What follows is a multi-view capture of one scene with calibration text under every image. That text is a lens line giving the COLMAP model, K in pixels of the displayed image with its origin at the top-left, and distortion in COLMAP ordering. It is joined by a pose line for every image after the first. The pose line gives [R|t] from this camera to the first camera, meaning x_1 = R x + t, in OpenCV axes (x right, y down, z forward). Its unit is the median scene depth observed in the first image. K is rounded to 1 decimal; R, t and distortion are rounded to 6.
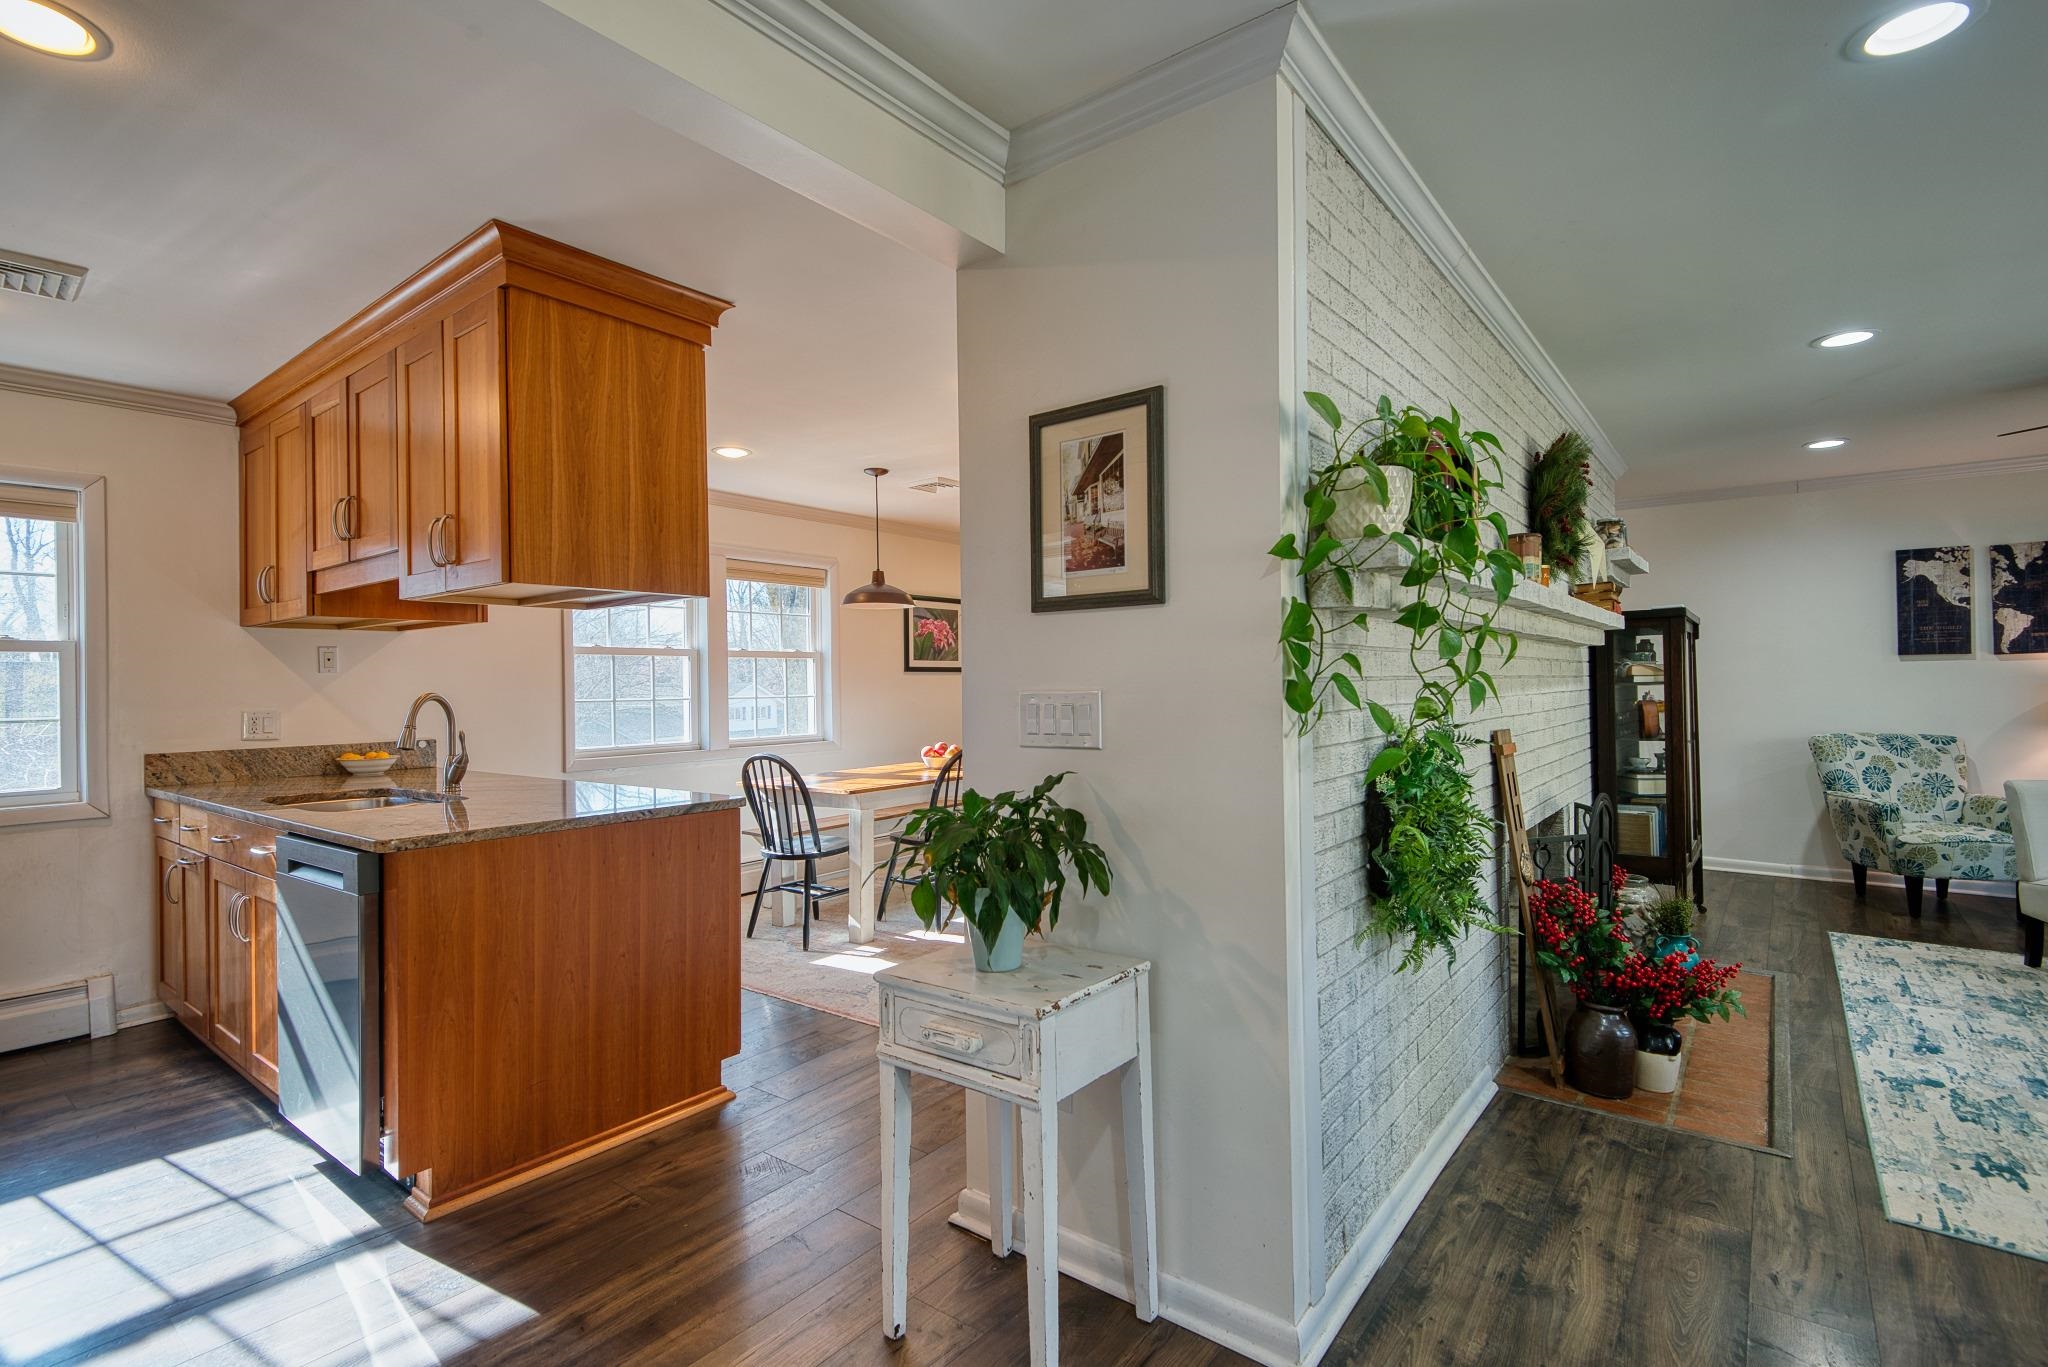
lens RADIAL K [[956.5, 0, 1018.9], [0, 956.5, 677.4], [0, 0, 1]] dist [0.010482, -0.006369]
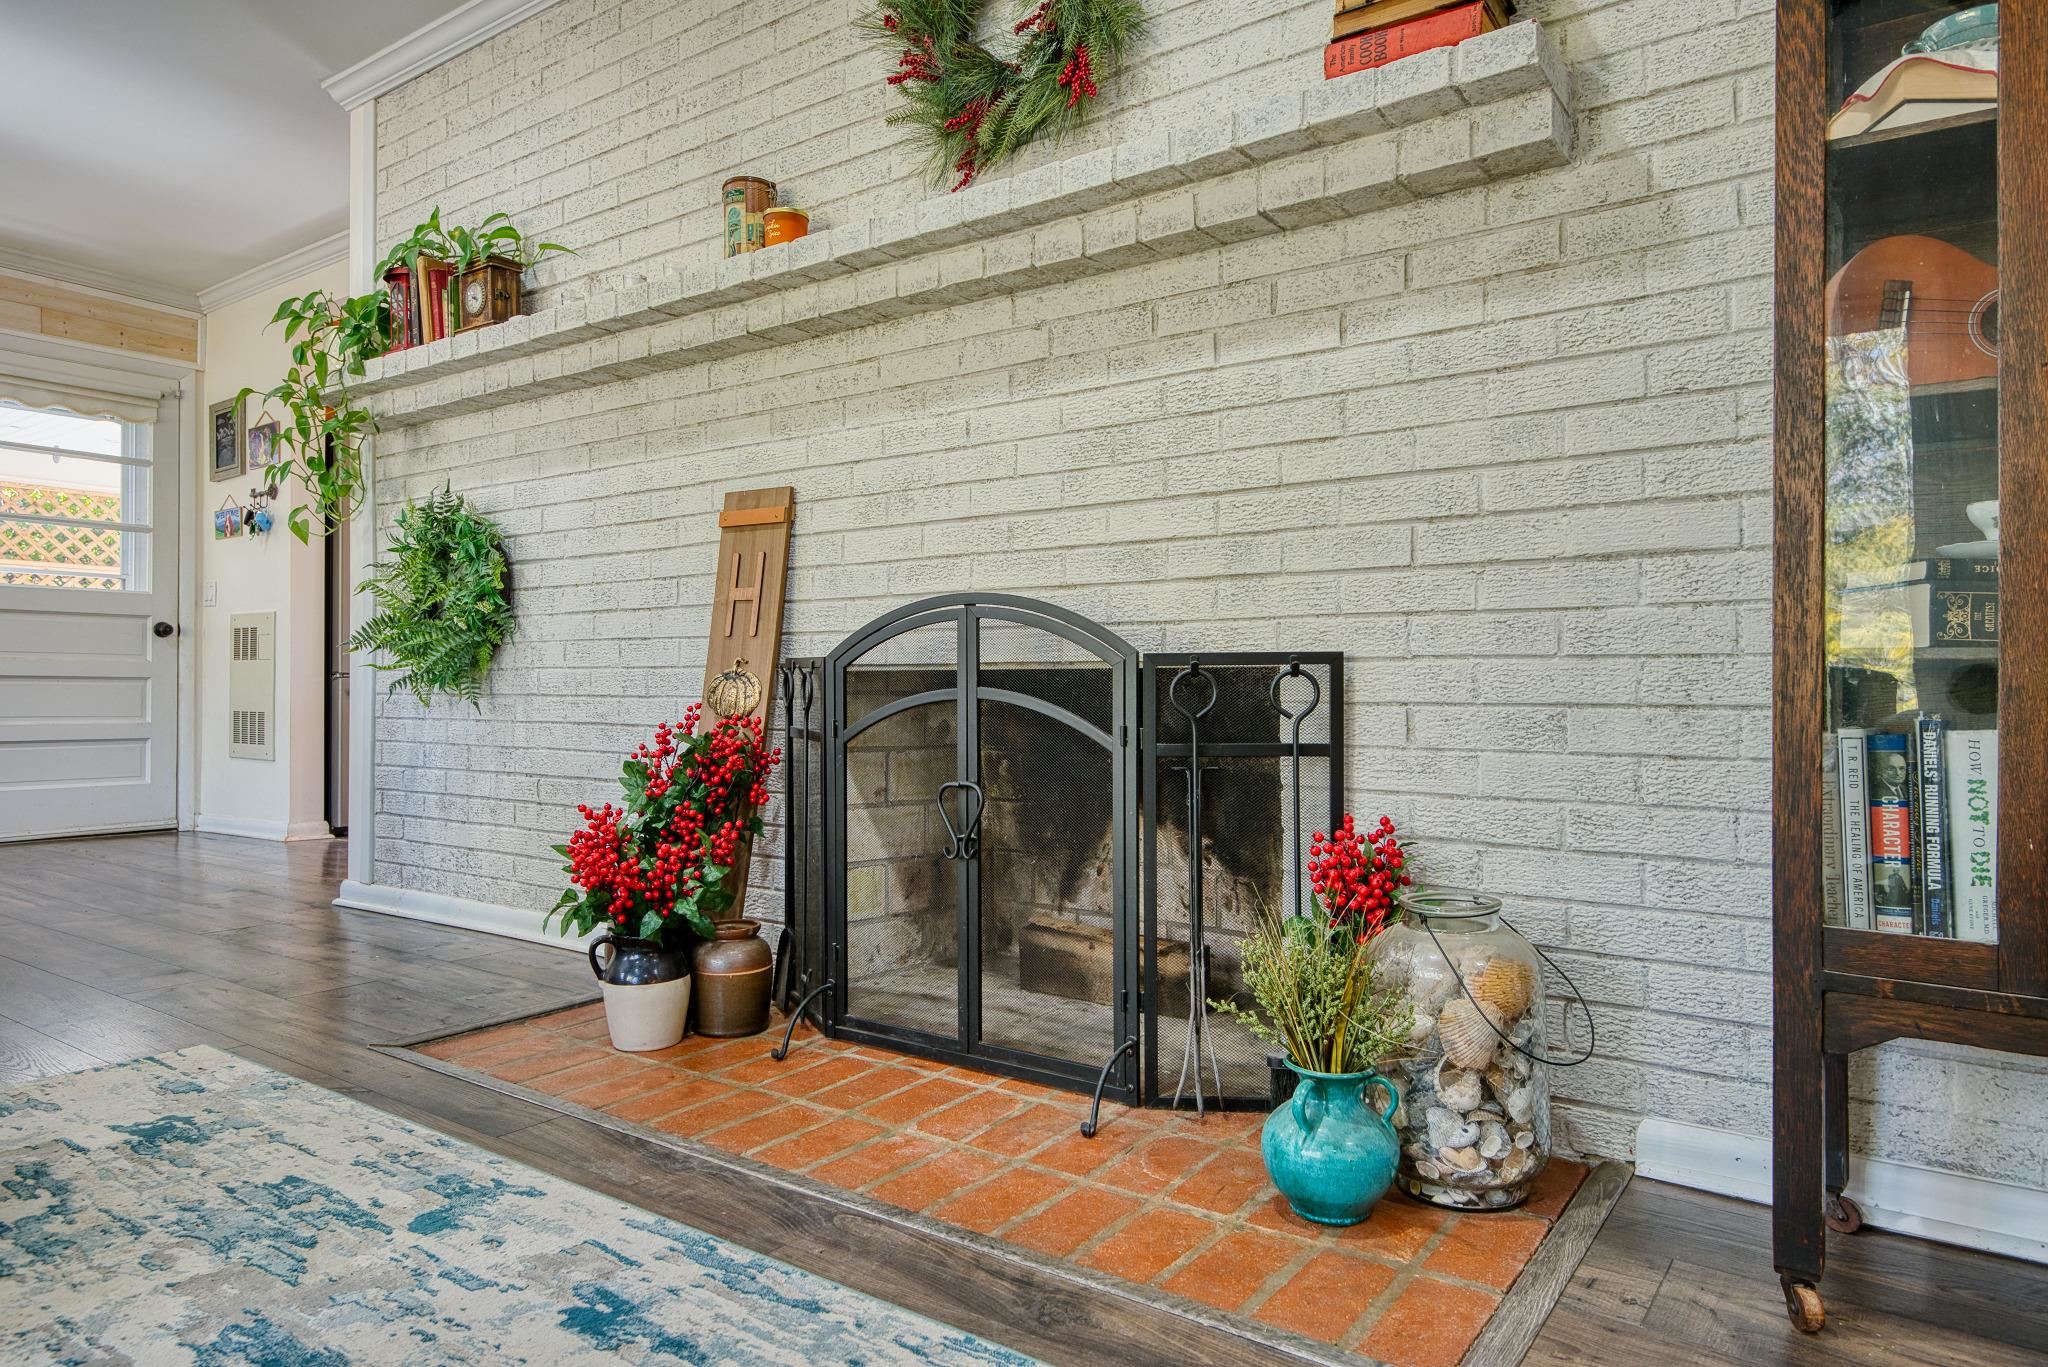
lens RADIAL K [[1254.7, 0, 1006.0], [0, 1254.7, 682.9], [0, 0, 1]] dist [0.010291, -0.002990]
pose [[0.045631, 0.007790, -0.998928, 1.408015], [0.000771, 0.999969, 0.007833, 0.184704], [0.998958, -0.001128, 0.045623, 1.152111]]
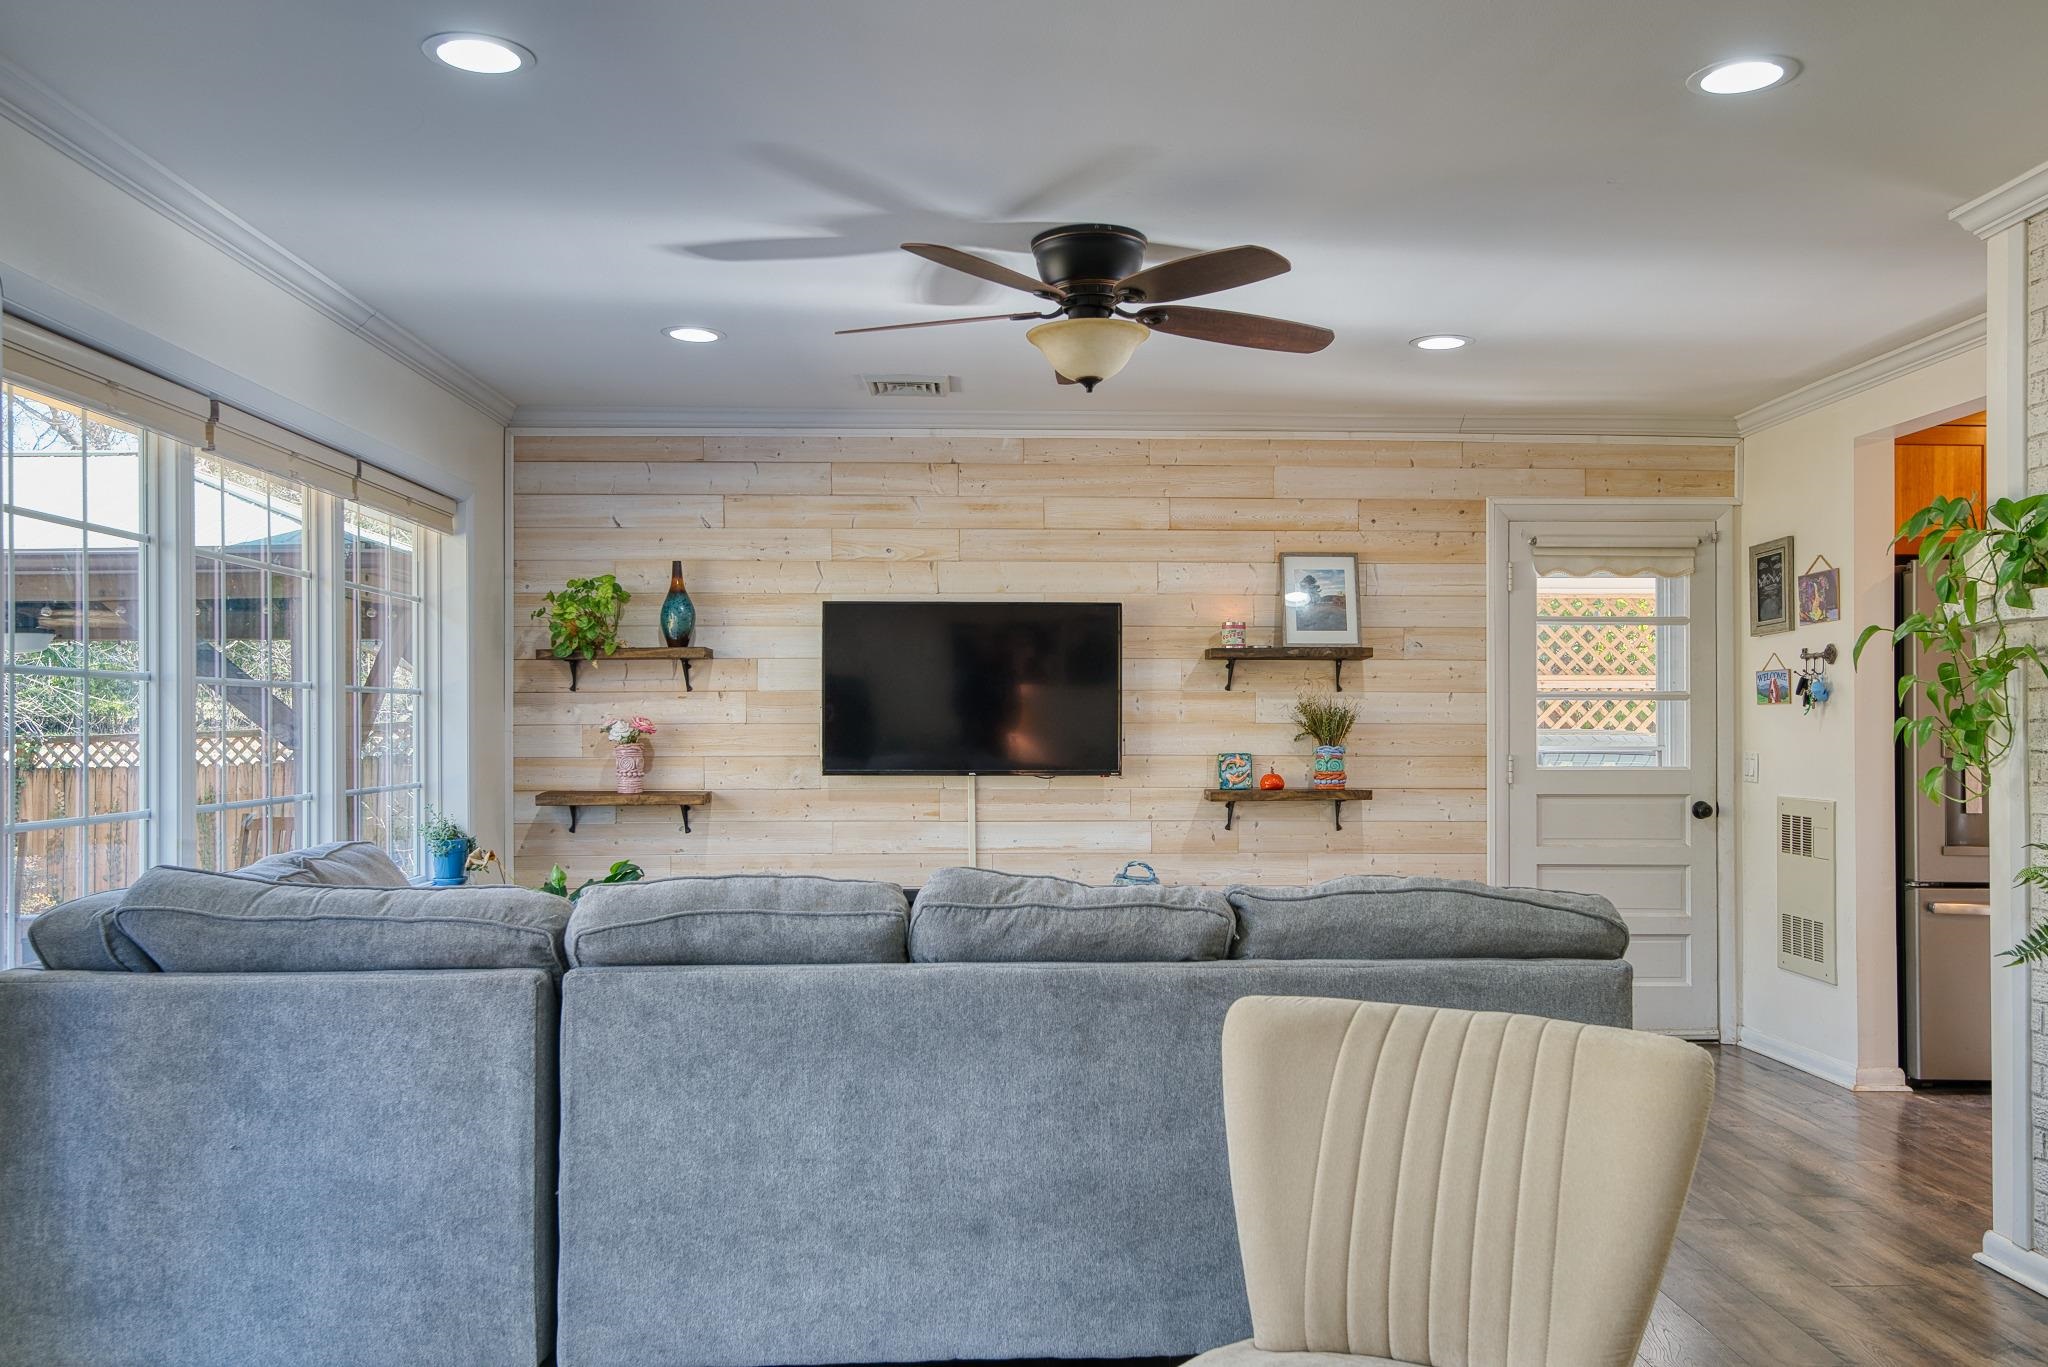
lens RADIAL K [[1635.9, 0, 1062.4], [0, 1635.9, 711.6], [0, 0, 1]] dist [0.030974, -0.018166]
pose [[-0.754705, 0.008811, -0.656005, 1.495383], [0.013556, 0.999906, -0.002165, -0.010187], [0.655924, -0.010527, -0.754754, 1.051587]]
